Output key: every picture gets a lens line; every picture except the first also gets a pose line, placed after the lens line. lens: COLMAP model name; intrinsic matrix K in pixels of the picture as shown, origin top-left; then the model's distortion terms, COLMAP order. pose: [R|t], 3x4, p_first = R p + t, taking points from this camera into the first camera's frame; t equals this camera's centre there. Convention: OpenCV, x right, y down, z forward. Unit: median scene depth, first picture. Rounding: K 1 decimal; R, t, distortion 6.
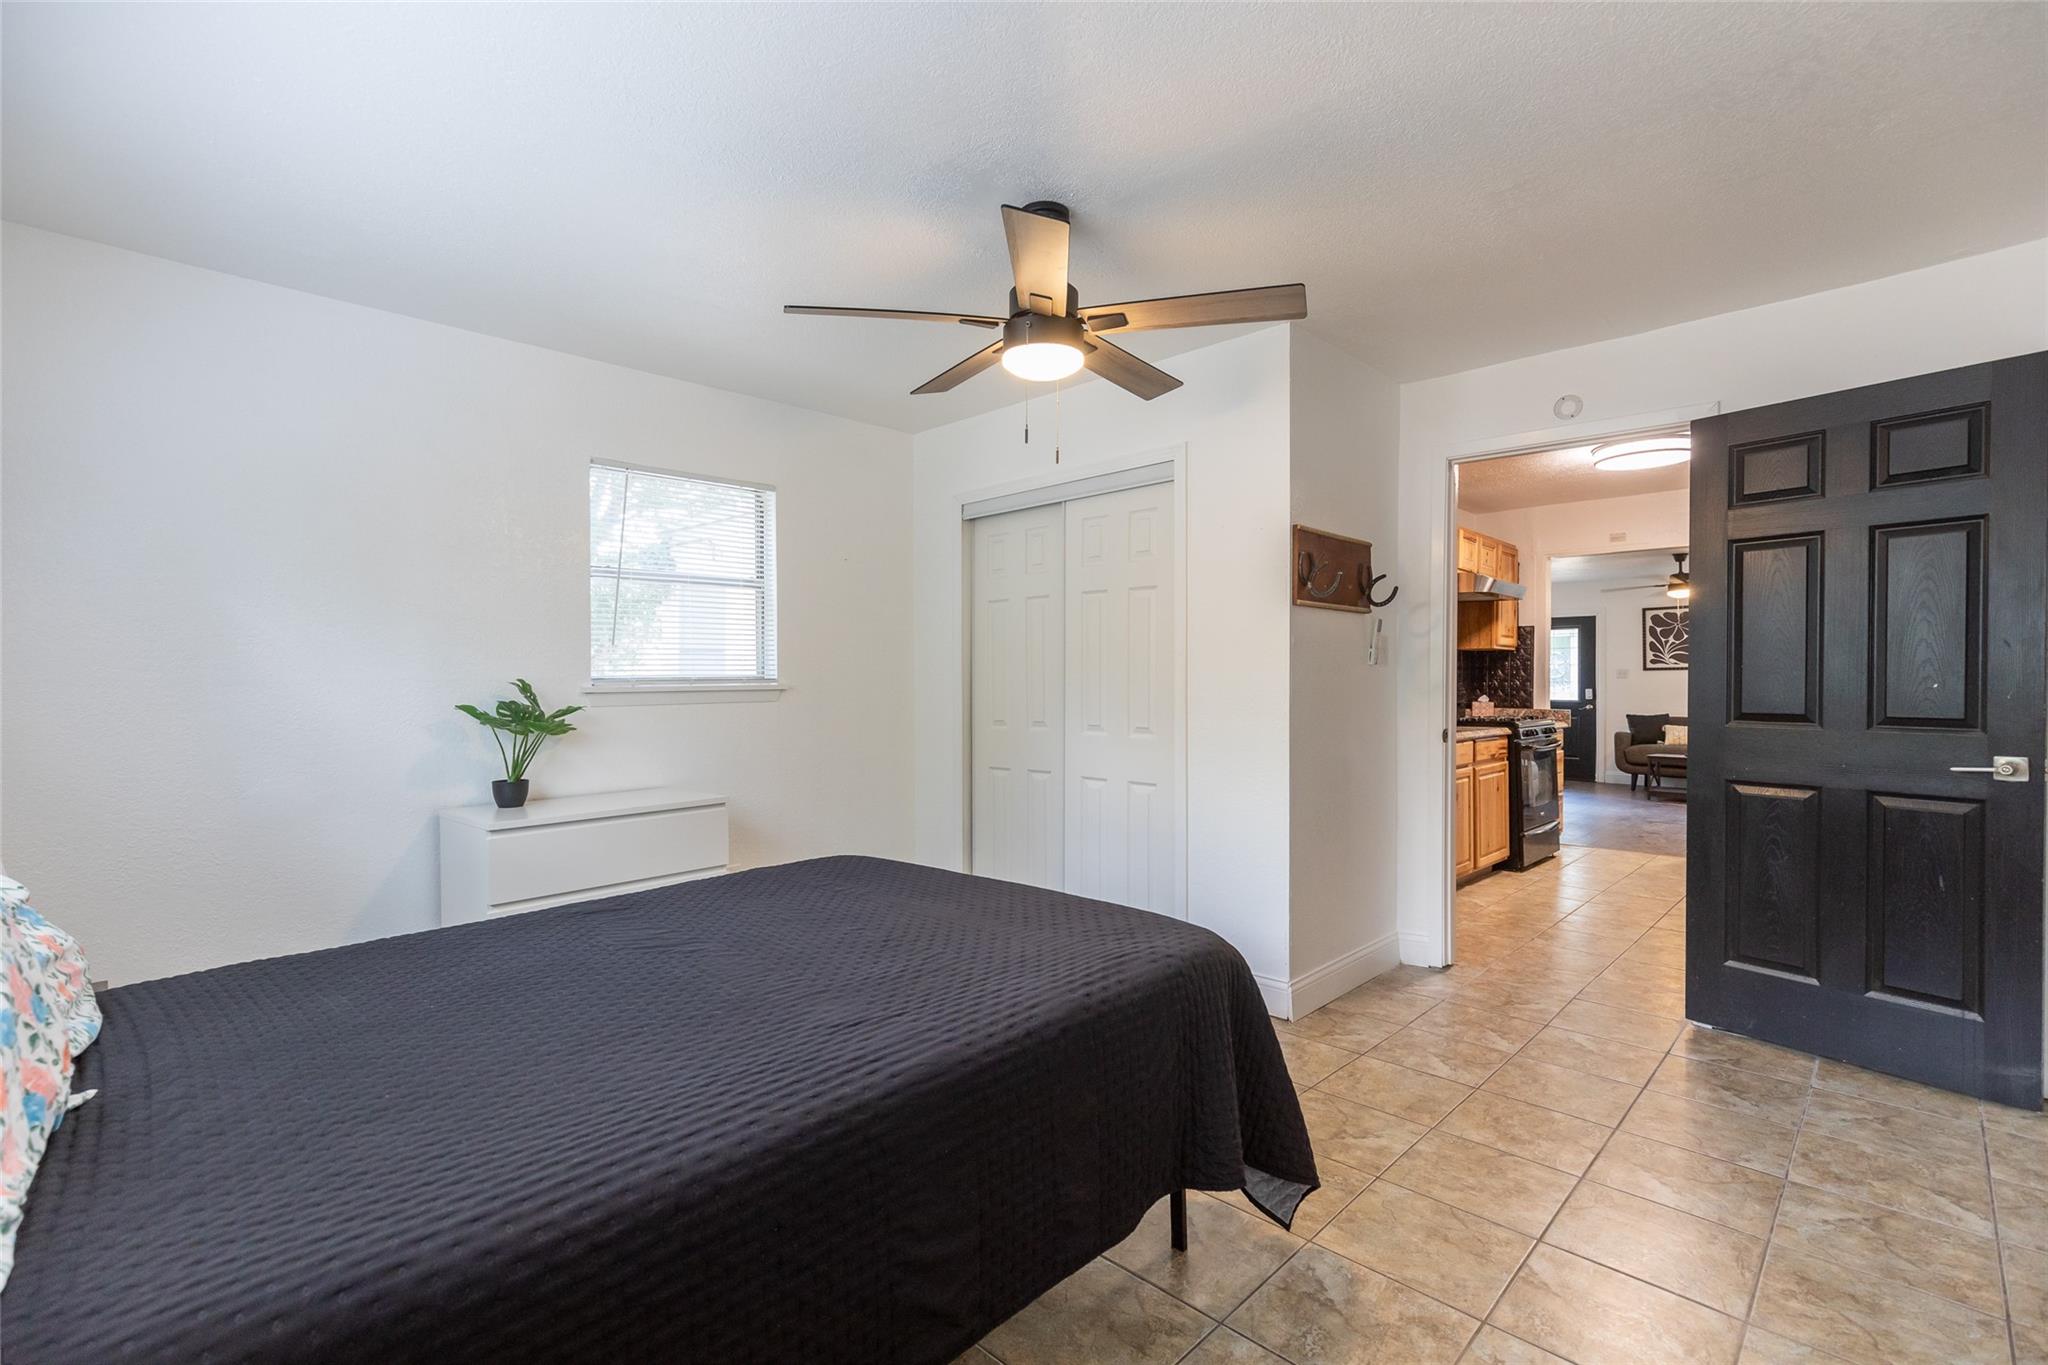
lens RADIAL K [[917.2, 0, 1013.7], [0, 917.2, 686.5], [0, 0, 1]] dist [0.003287, 0.001595]
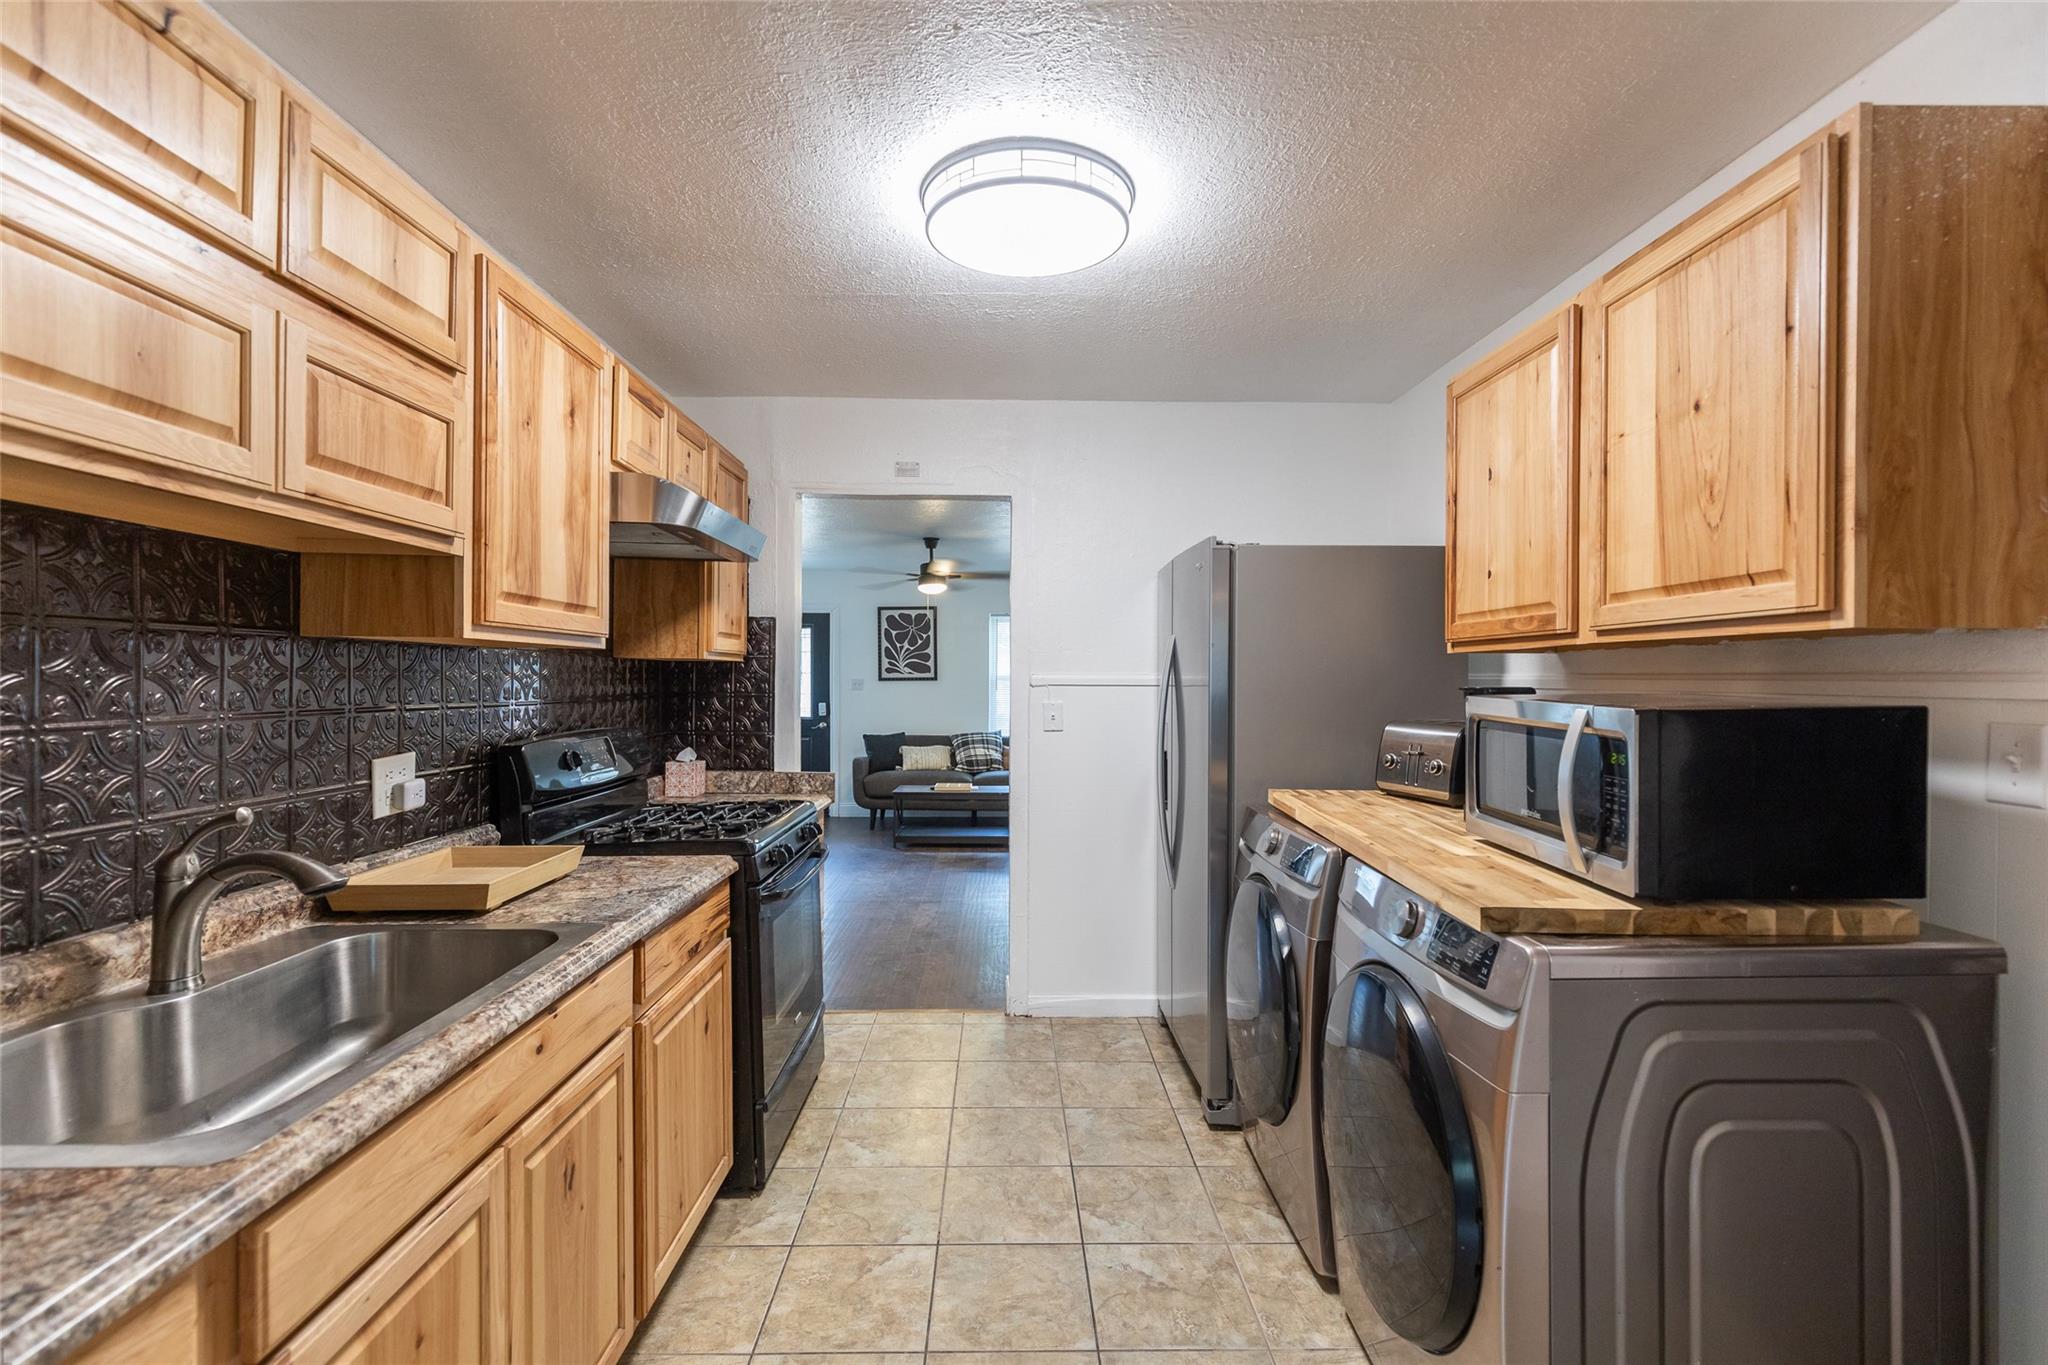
lens RADIAL K [[917.2, 0, 1024.4], [0, 917.2, 679.4], [0, 0, 1]] dist [0.003287, 0.001595]
pose [[0.693955, 0.000664, 0.720018, 0.180811], [0.000296, 0.999999, -0.001208, -0.018585], [-0.720019, 0.001051, 0.693954, 0.335872]]
